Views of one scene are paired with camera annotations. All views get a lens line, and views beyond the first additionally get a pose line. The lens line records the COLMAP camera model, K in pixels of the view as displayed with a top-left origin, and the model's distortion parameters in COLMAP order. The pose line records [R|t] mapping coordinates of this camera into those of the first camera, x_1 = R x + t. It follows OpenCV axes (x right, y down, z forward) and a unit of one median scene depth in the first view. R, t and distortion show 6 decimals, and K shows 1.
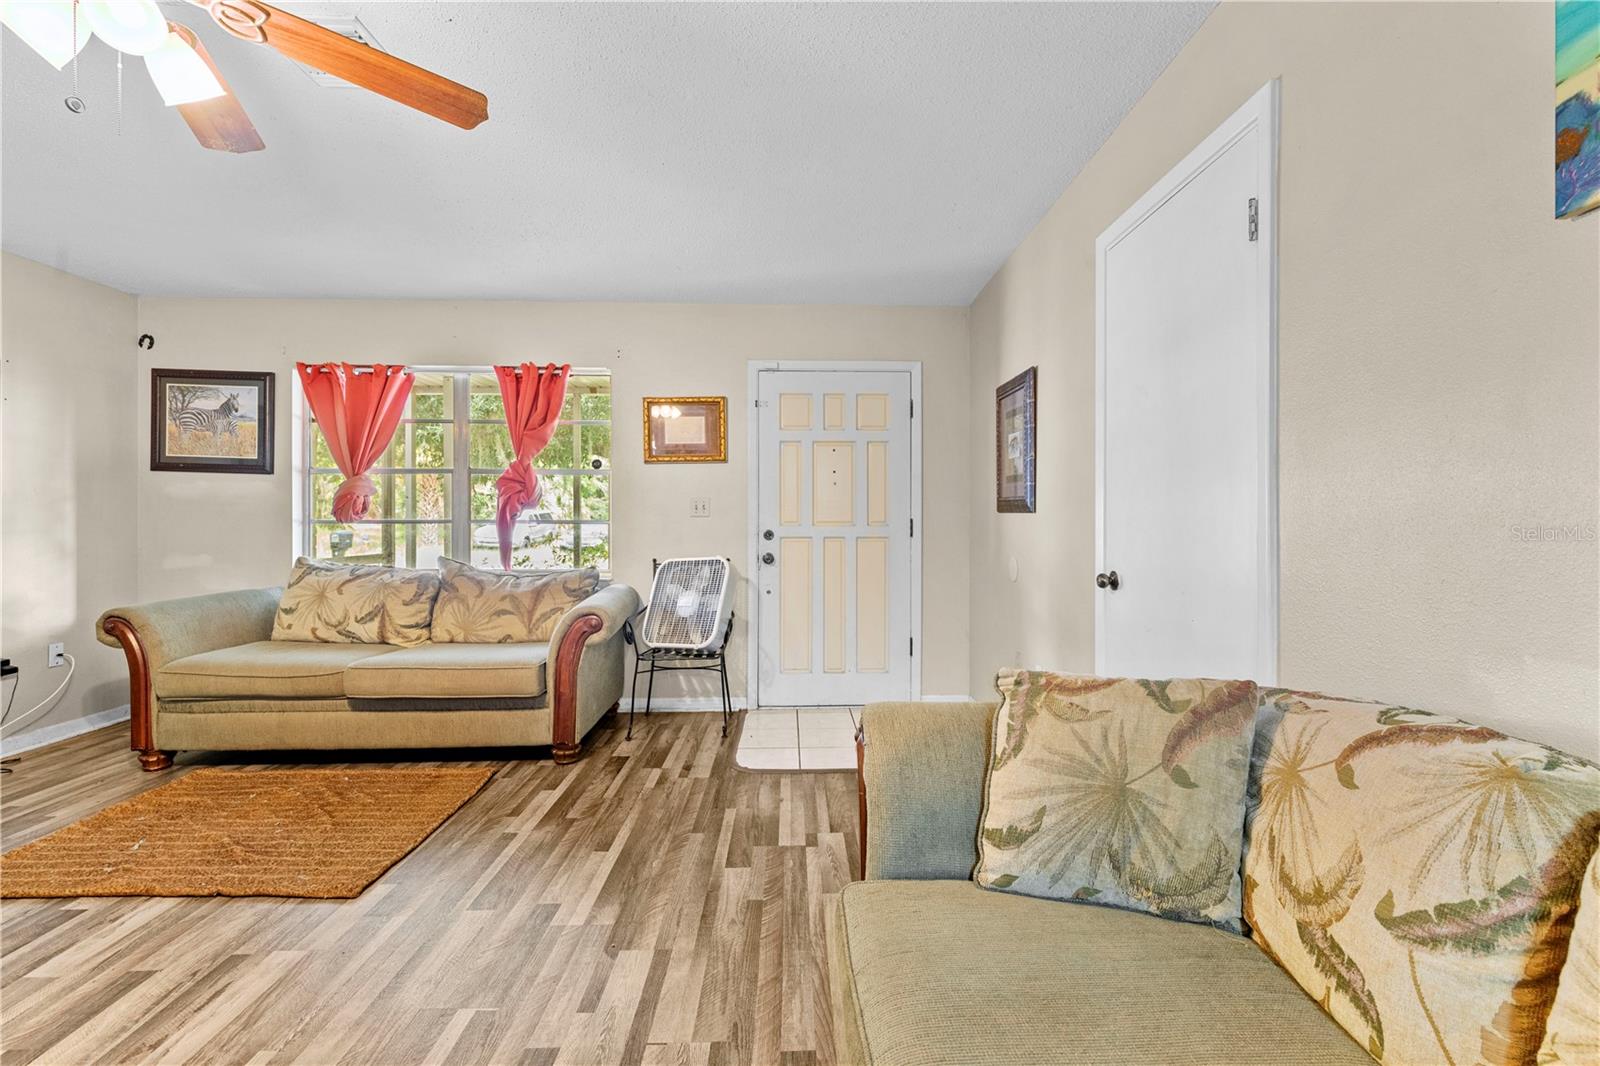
lens RADIAL K [[689.0, 0, 818.5], [0, 689.0, 520.8], [0, 0, 1]] dist [-0.000435, 0.000878]
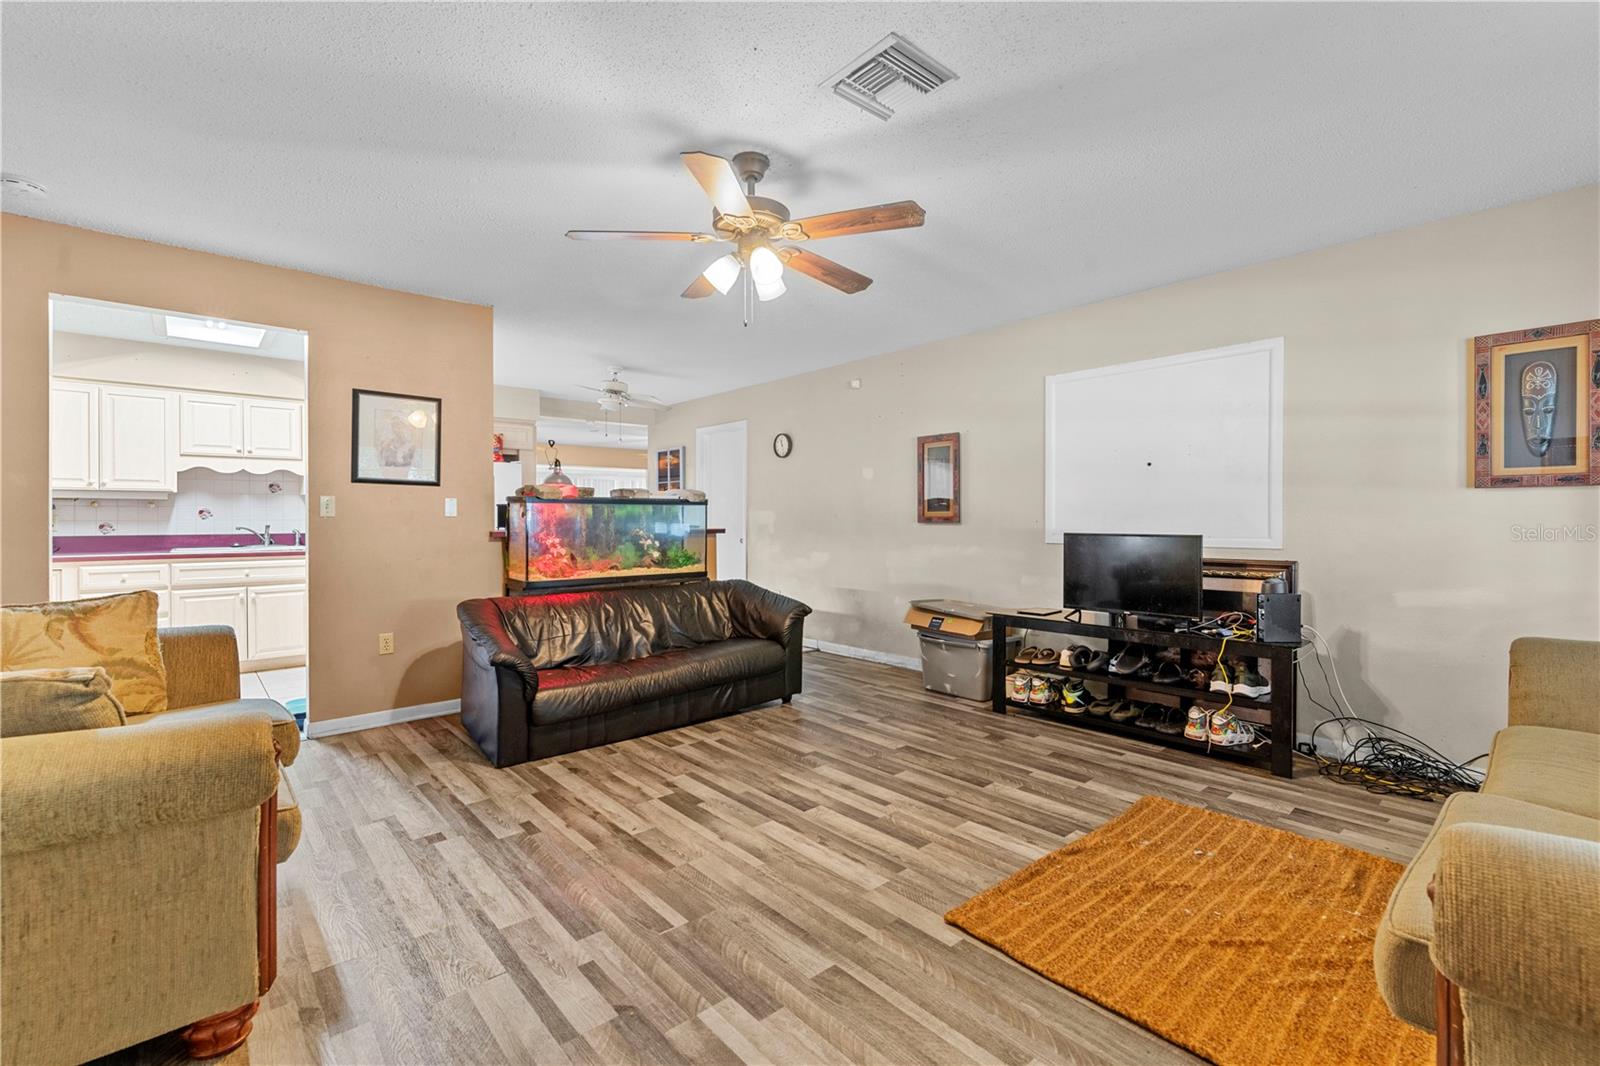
lens RADIAL K [[689.0, 0, 808.8], [0, 689.0, 519.4], [0, 0, 1]] dist [-0.000435, 0.000878]
pose [[-0.769445, 0.001291, -0.638712, 0.047376], [0.002027, 0.999998, -0.000420, -0.001240], [0.638710, -0.001618, -0.769446, 1.058365]]
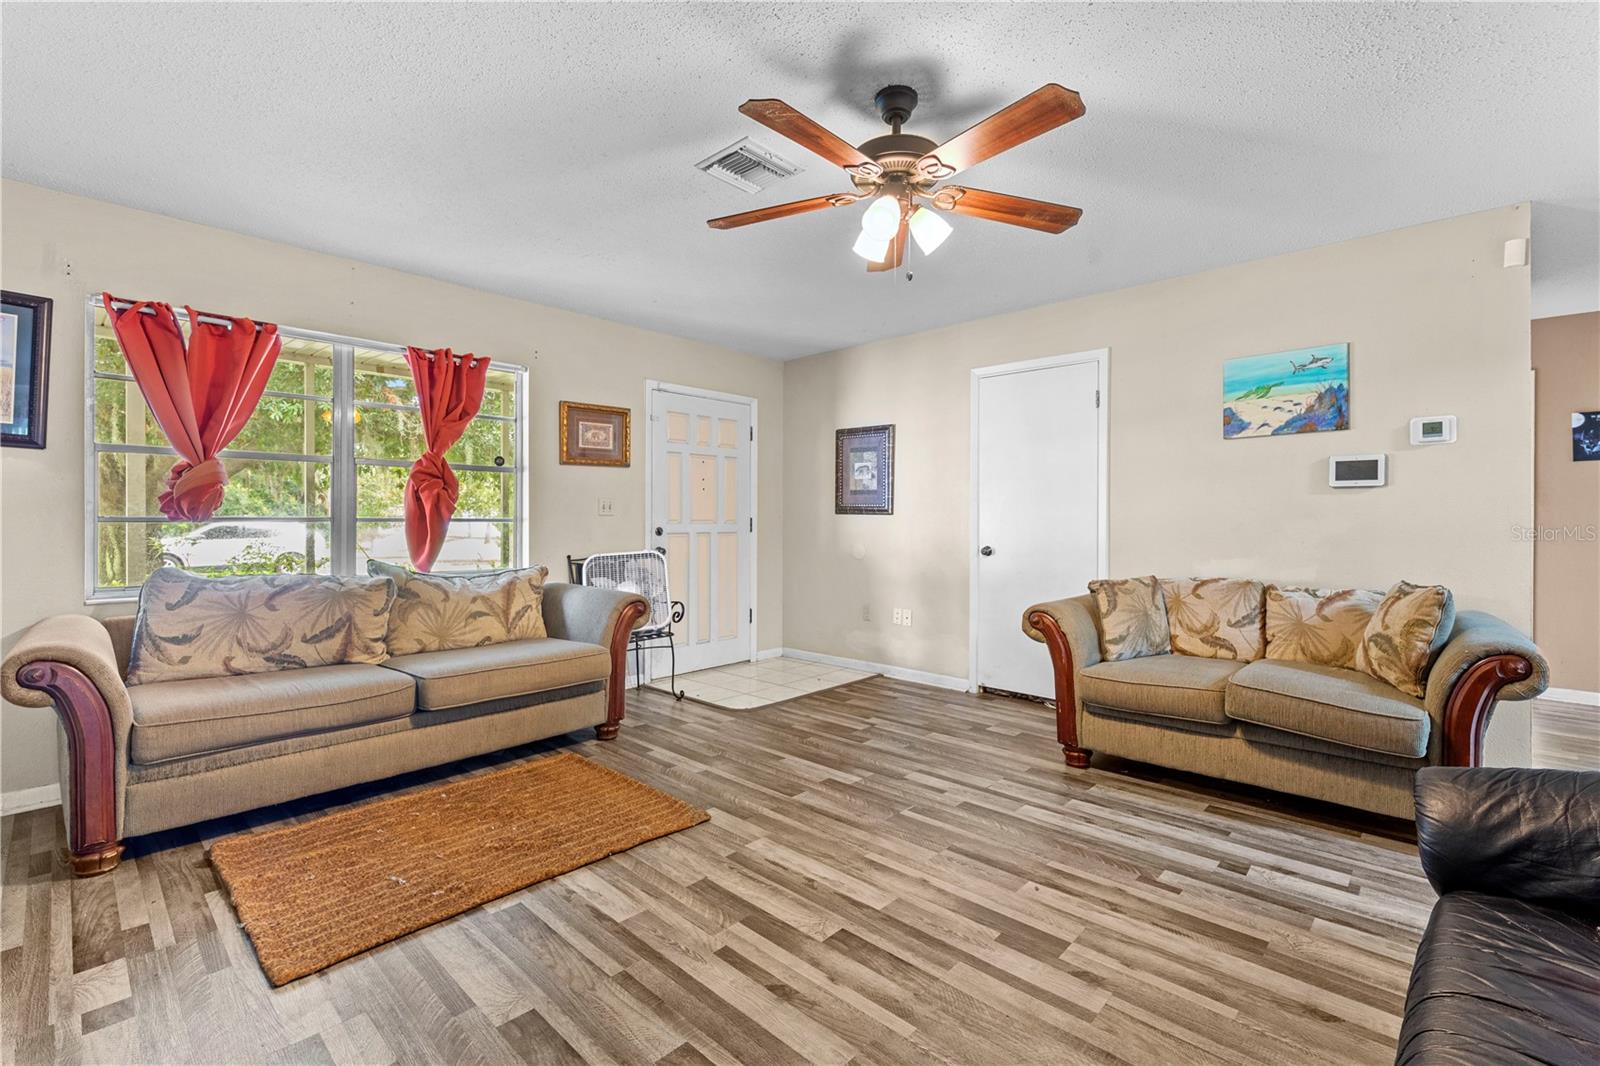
lens RADIAL K [[689.0, 0, 816.0], [0, 689.0, 523.2], [0, 0, 1]] dist [-0.000435, 0.000878]
pose [[0.703164, -0.002293, 0.711024, -0.942811], [-0.002369, 0.999982, 0.005567, -0.001044], [-0.711024, -0.005599, 0.703145, -0.013217]]
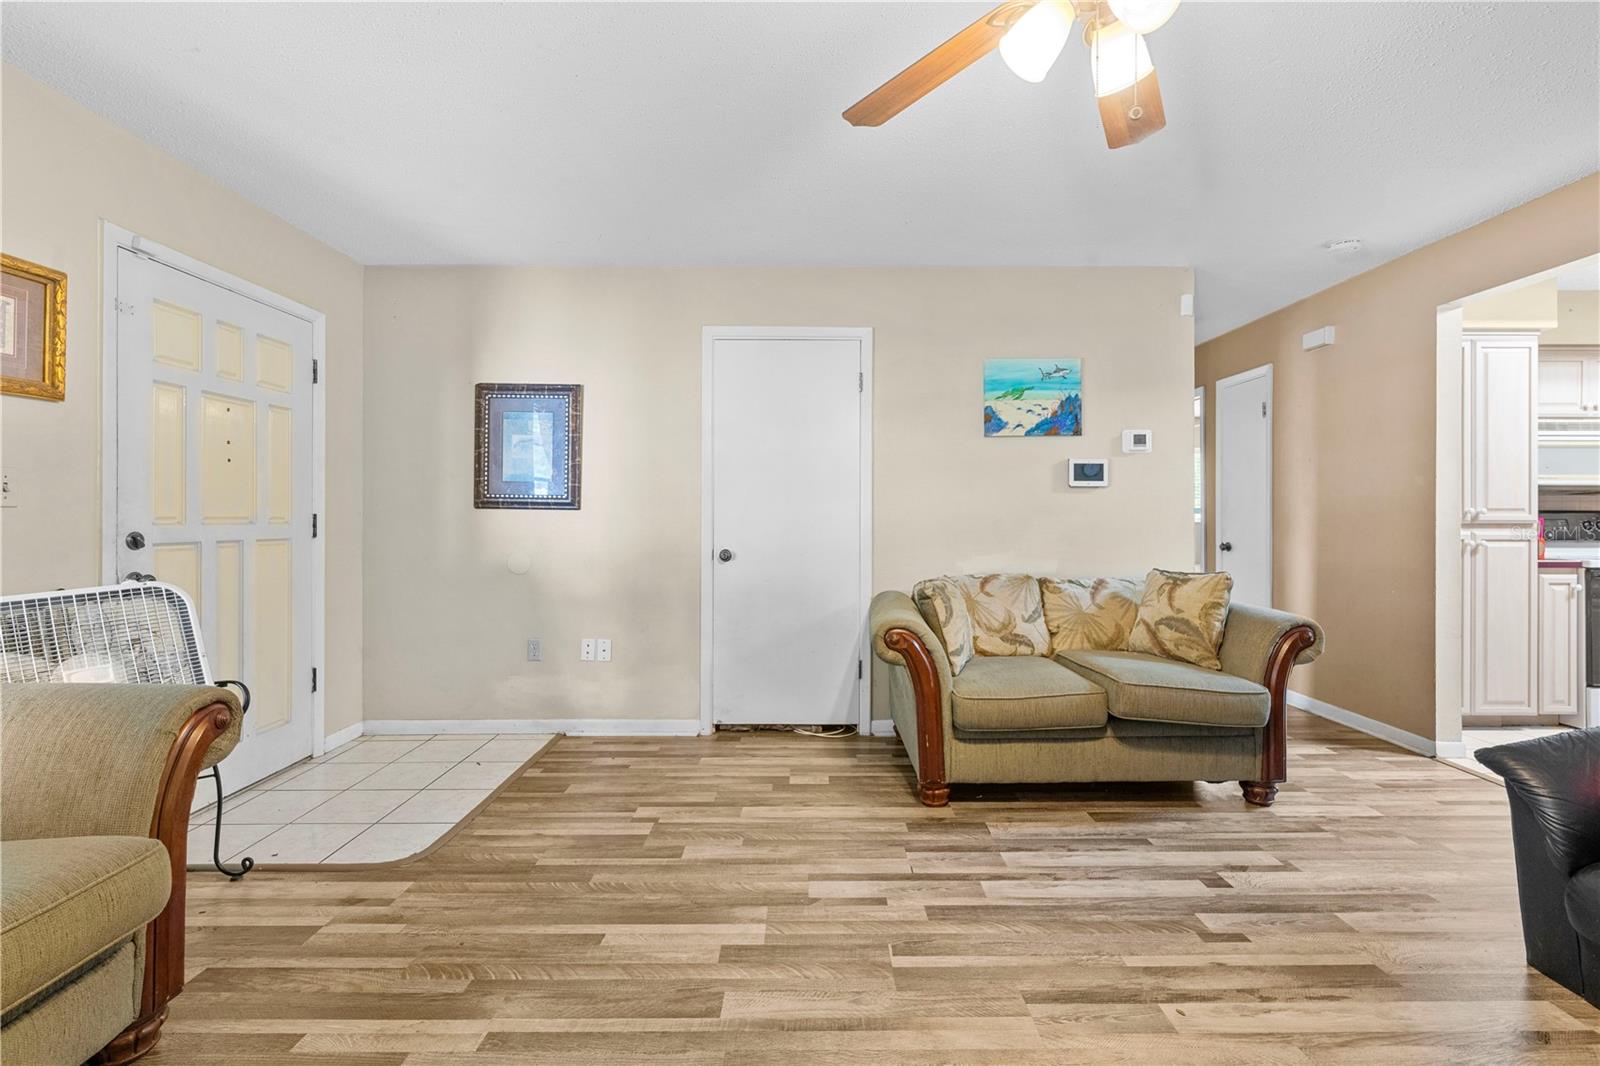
lens RADIAL K [[689.0, 0, 805.6], [0, 689.0, 517.7], [0, 0, 1]] dist [-0.000435, 0.000878]
pose [[0.036111, 0.001902, 0.999346, -0.820866], [-0.000680, 0.999998, -0.001879, 0.002938], [-0.999348, -0.000611, 0.036113, 0.559918]]
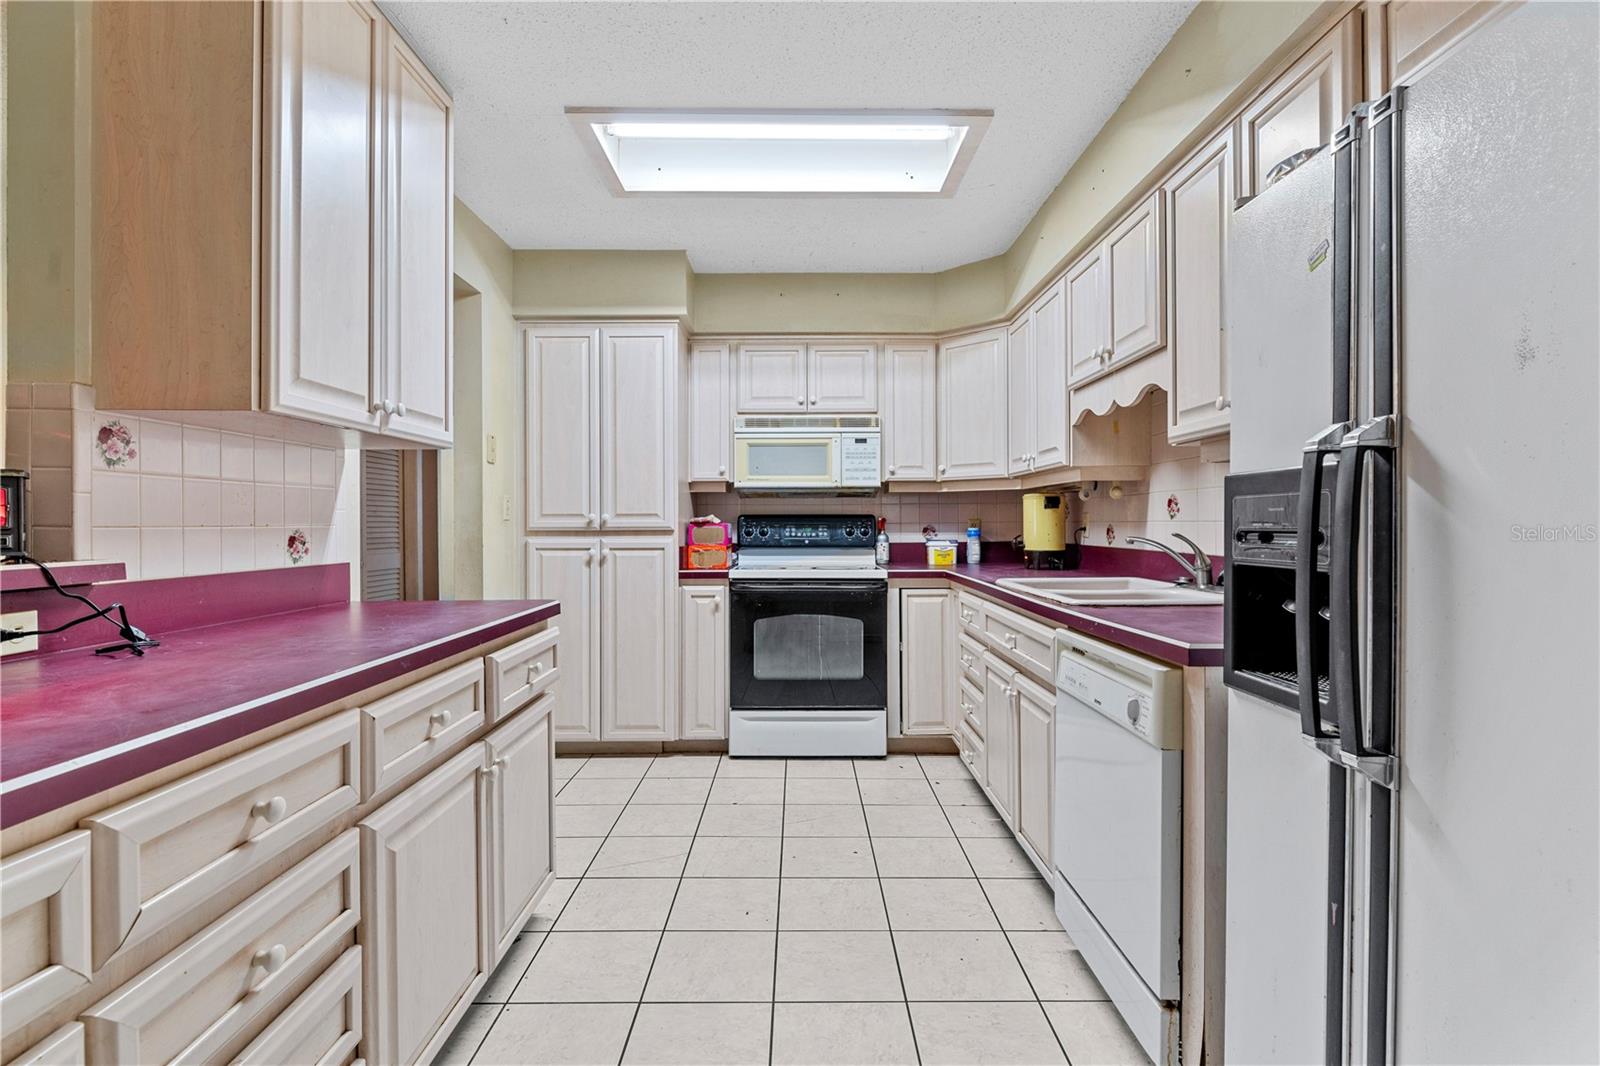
lens RADIAL K [[756.6, 0, 801.9], [0, 756.6, 527.2], [0, 0, 1]] dist [-0.002602, -0.000955]
pose [[0.044489, -0.007706, 0.998980, -0.765467], [0.003564, 0.999965, 0.007555, -0.003611], [-0.999004, 0.003224, 0.044515, -0.870023]]
